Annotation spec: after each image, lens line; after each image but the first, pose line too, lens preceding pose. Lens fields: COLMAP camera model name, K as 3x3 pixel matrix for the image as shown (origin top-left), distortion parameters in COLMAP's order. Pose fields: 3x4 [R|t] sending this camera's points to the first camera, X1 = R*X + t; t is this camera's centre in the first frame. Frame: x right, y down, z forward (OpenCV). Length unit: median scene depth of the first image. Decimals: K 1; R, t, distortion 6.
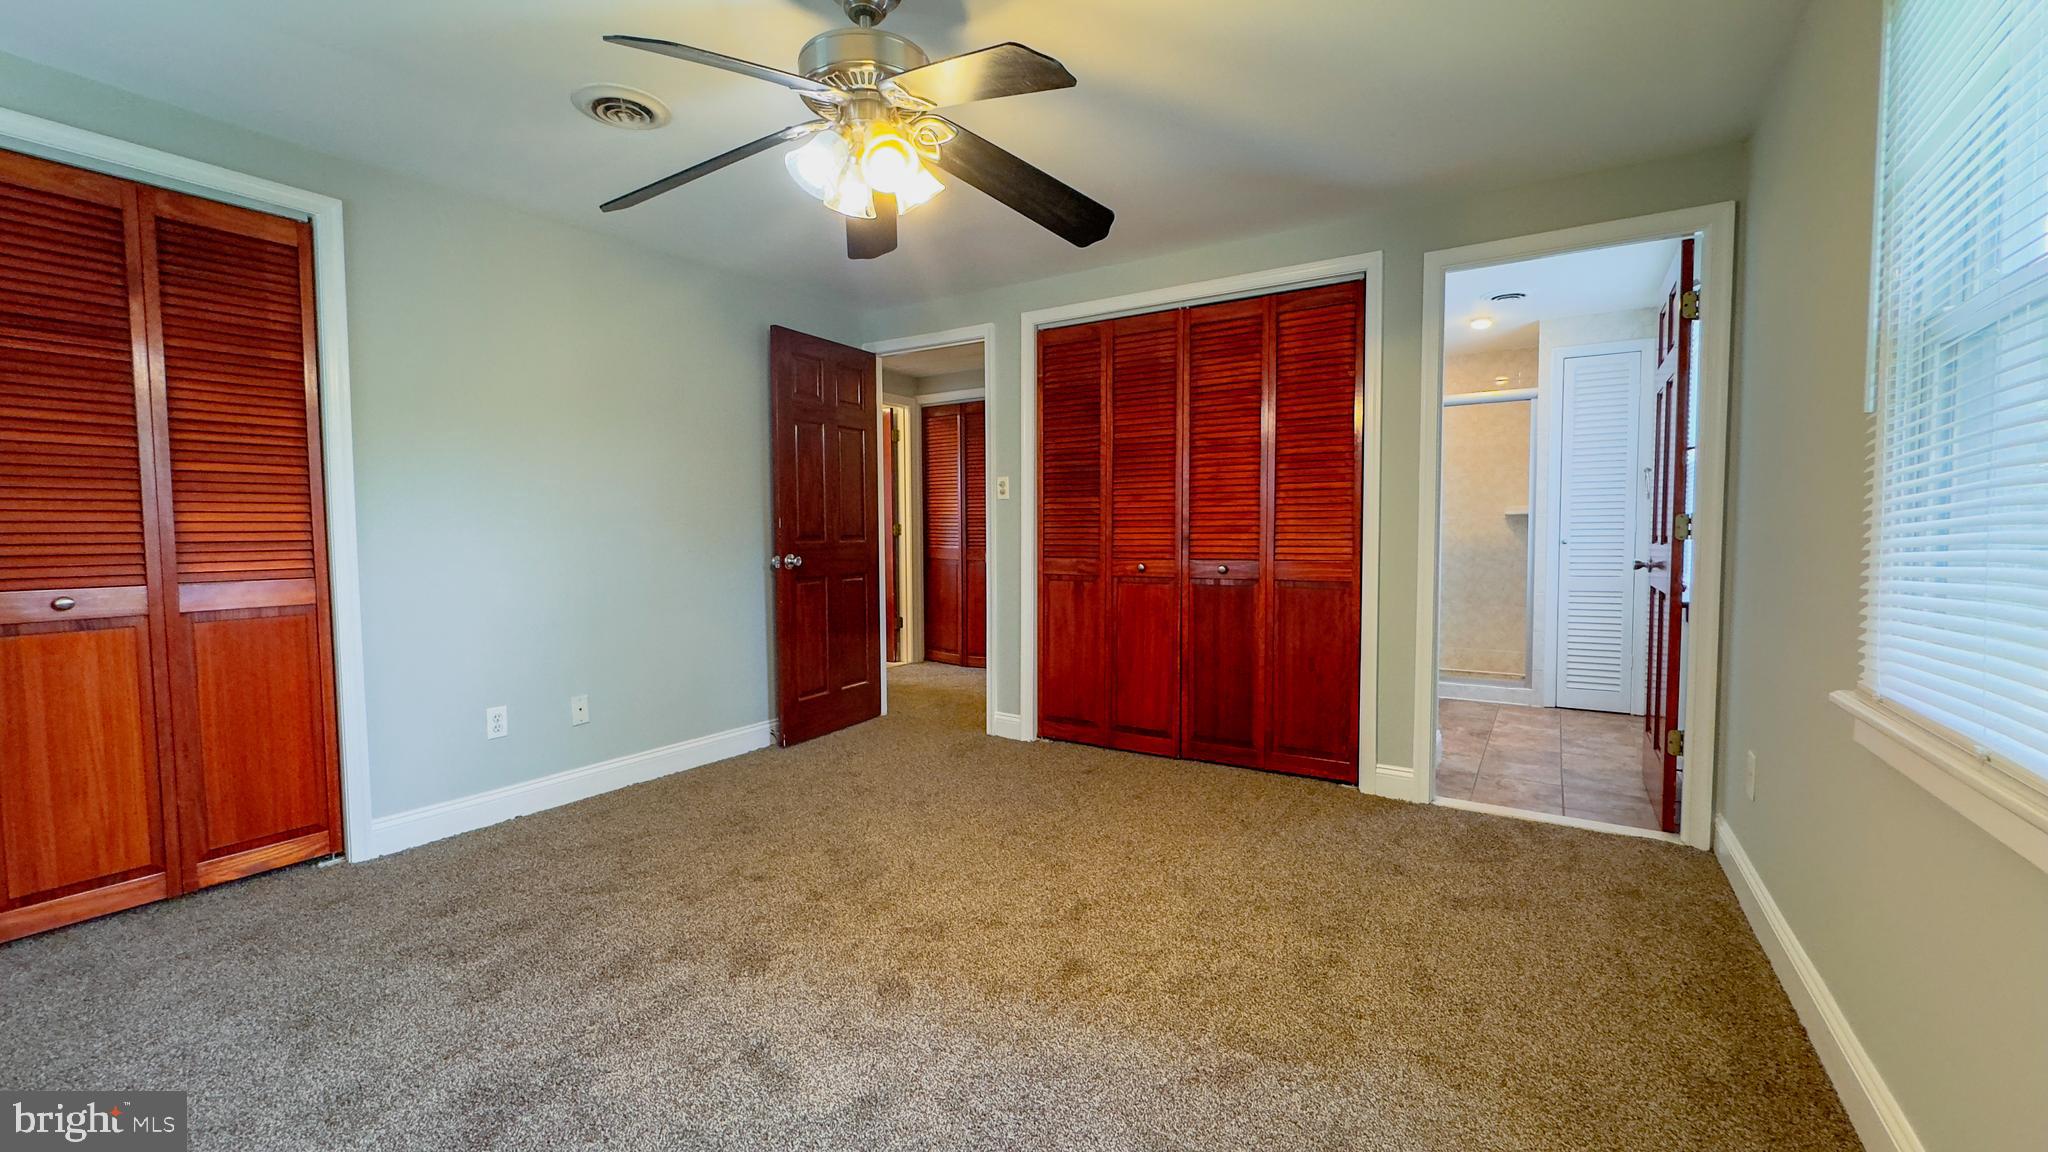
lens RADIAL K [[836.4, 0, 1023.0], [0, 836.4, 572.6], [0, 0, 1]] dist [0.000810, 0.000491]
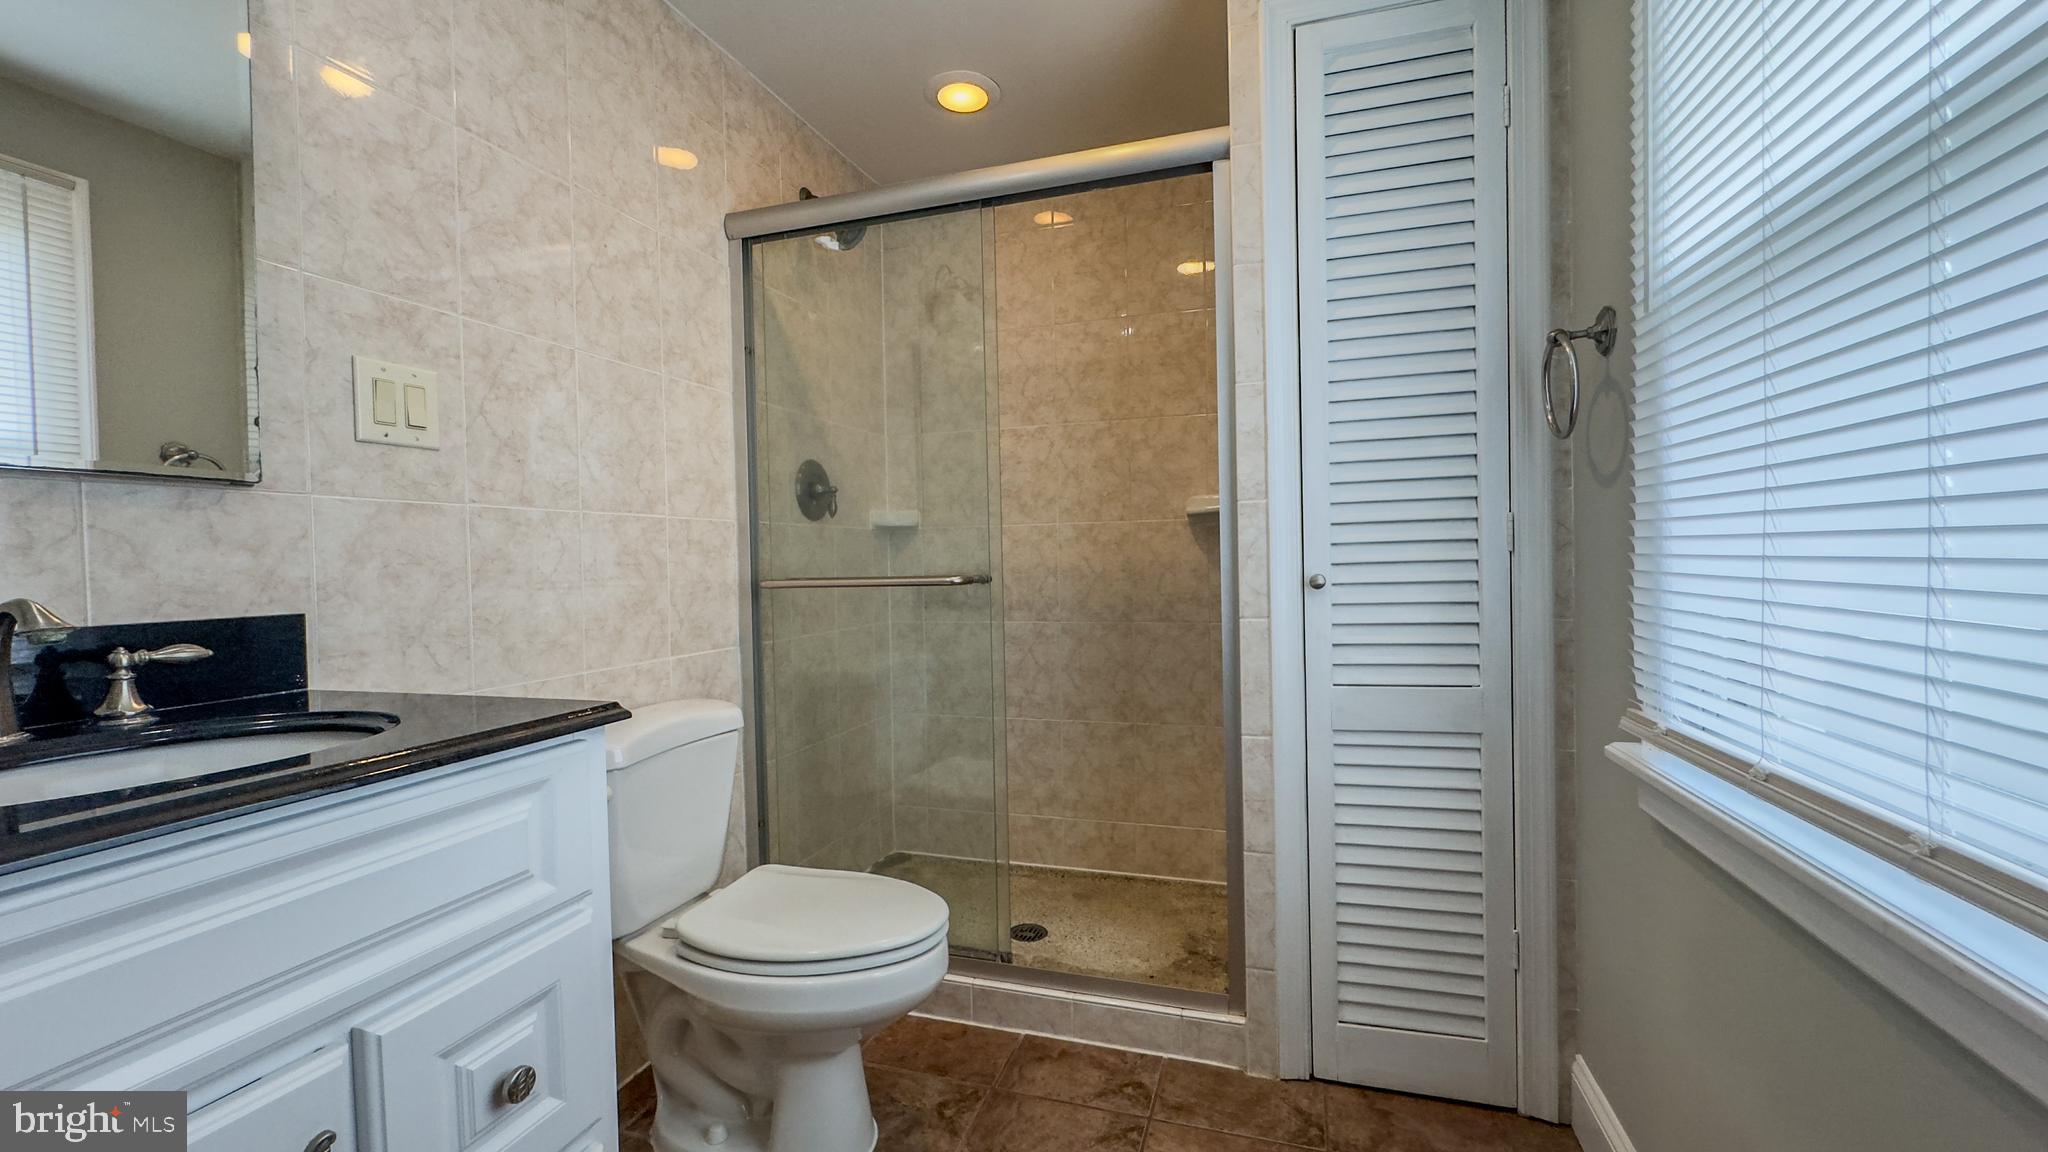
lens RADIAL K [[836.4, 0, 1023.0], [0, 836.4, 572.6], [0, 0, 1]] dist [0.000810, 0.000491]
pose [[0.967792, -0.018913, 0.251039, 0.379450], [0.027060, 0.999212, -0.029040, -0.028652], [-0.250292, 0.034898, 0.967541, 0.595238]]
